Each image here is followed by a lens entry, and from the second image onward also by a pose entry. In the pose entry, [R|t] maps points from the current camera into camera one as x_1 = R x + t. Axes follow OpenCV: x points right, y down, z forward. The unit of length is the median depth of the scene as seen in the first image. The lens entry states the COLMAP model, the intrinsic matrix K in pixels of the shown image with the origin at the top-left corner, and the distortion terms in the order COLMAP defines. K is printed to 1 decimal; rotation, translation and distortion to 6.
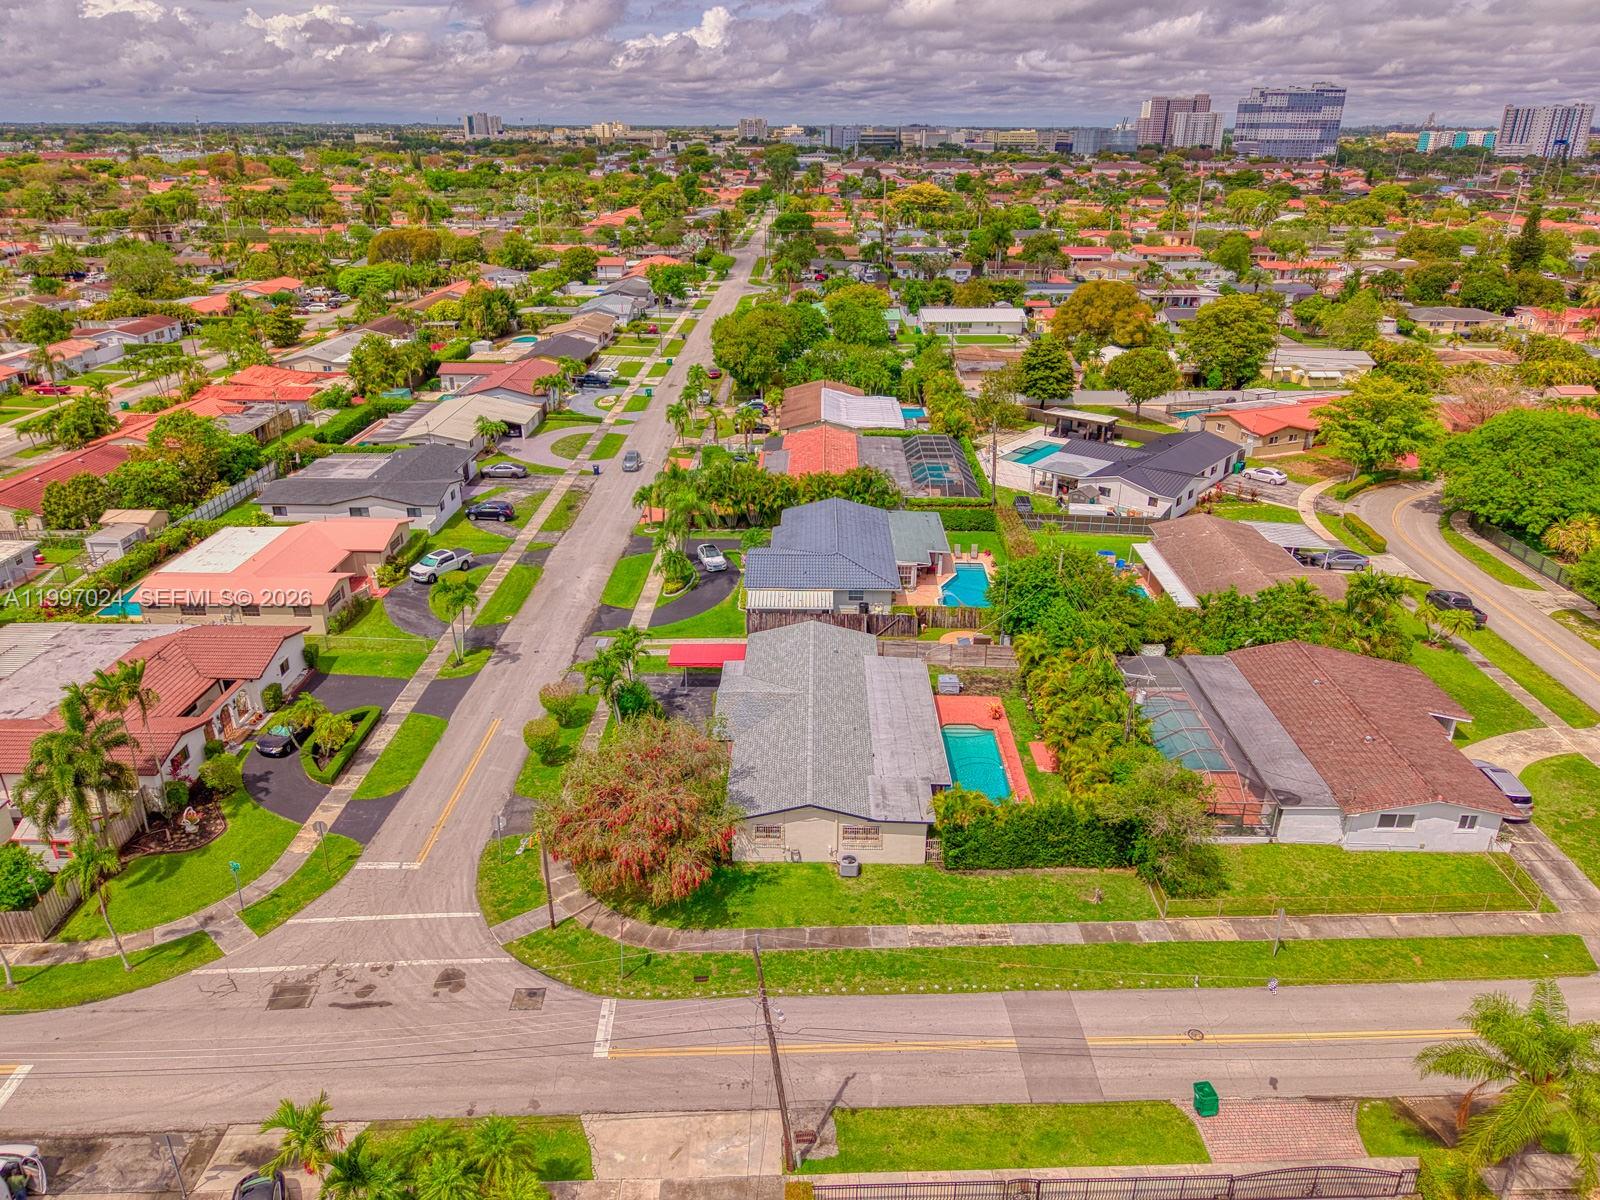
lens RADIAL K [[1099.5, 0, 795.8], [0, 1099.5, 598.8], [0, 0, 1]] dist [0.018097, -0.018110]
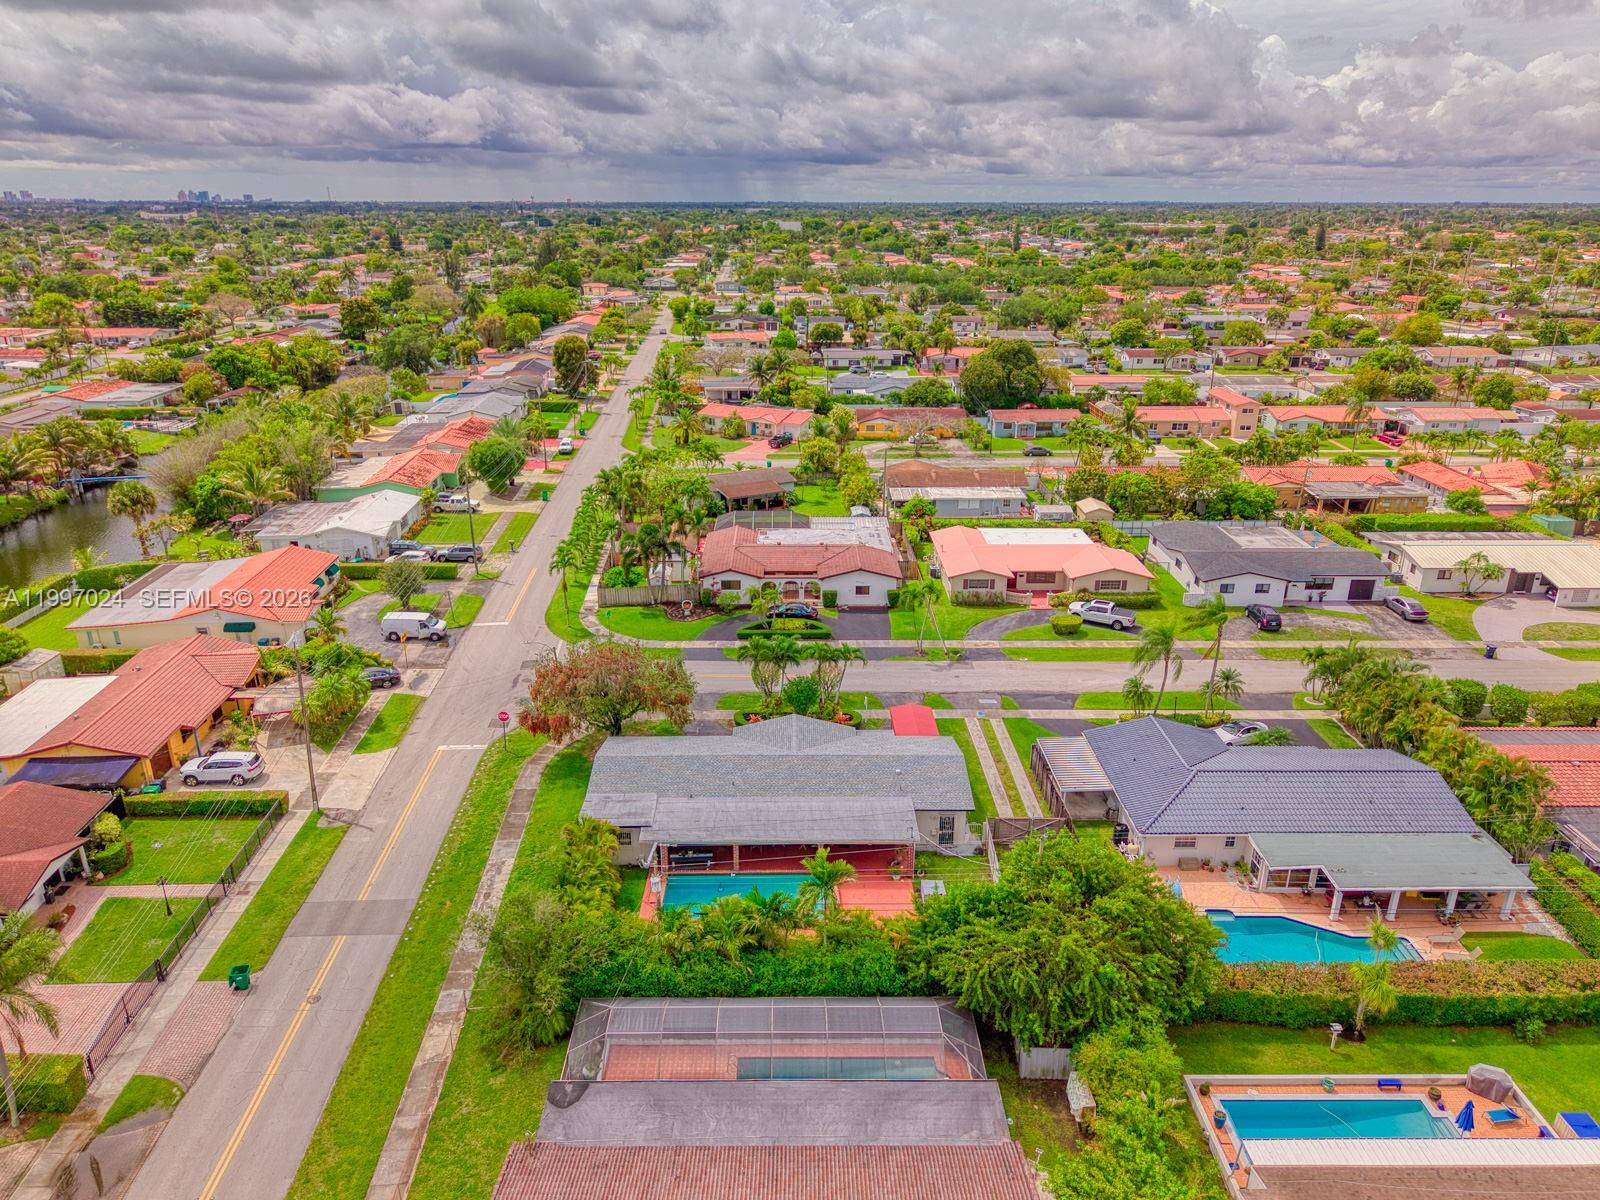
lens RADIAL K [[1063.9, 0, 797.7], [0, 1063.9, 620.9], [0, 0, 1]] dist [0.026514, -0.024093]
pose [[0.027367, 0.362218, -0.931692, 0.616867], [-0.395723, 0.859824, 0.322654, -0.236641], [0.917962, 0.359861, 0.166869, 0.559206]]
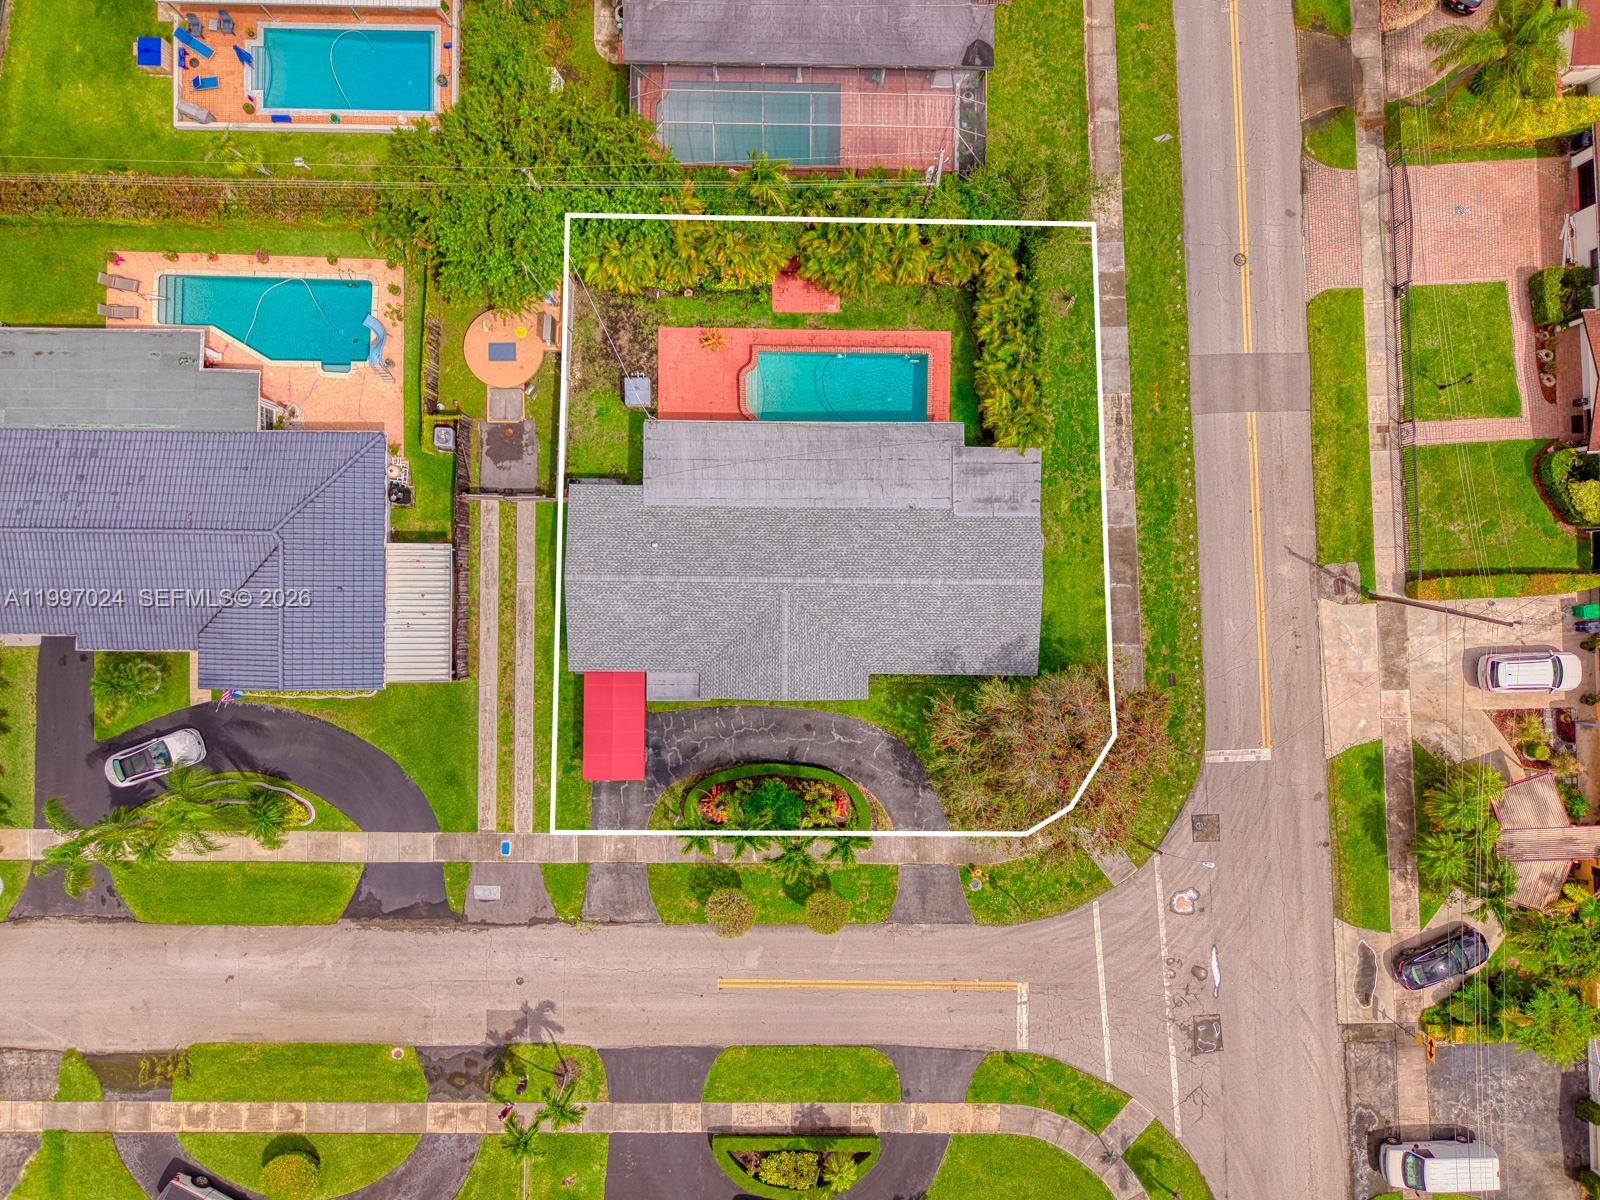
lens RADIAL K [[1072.5, 0, 794.5], [0, 1072.5, 602.1], [0, 0, 1]] dist [0.016741, -0.015657]
pose [[-0.010554, -0.999939, -0.003336, 0.000550], [0.382030, -0.007116, 0.924123, -0.428720], [-0.924090, 0.008479, 0.382081, 0.496053]]
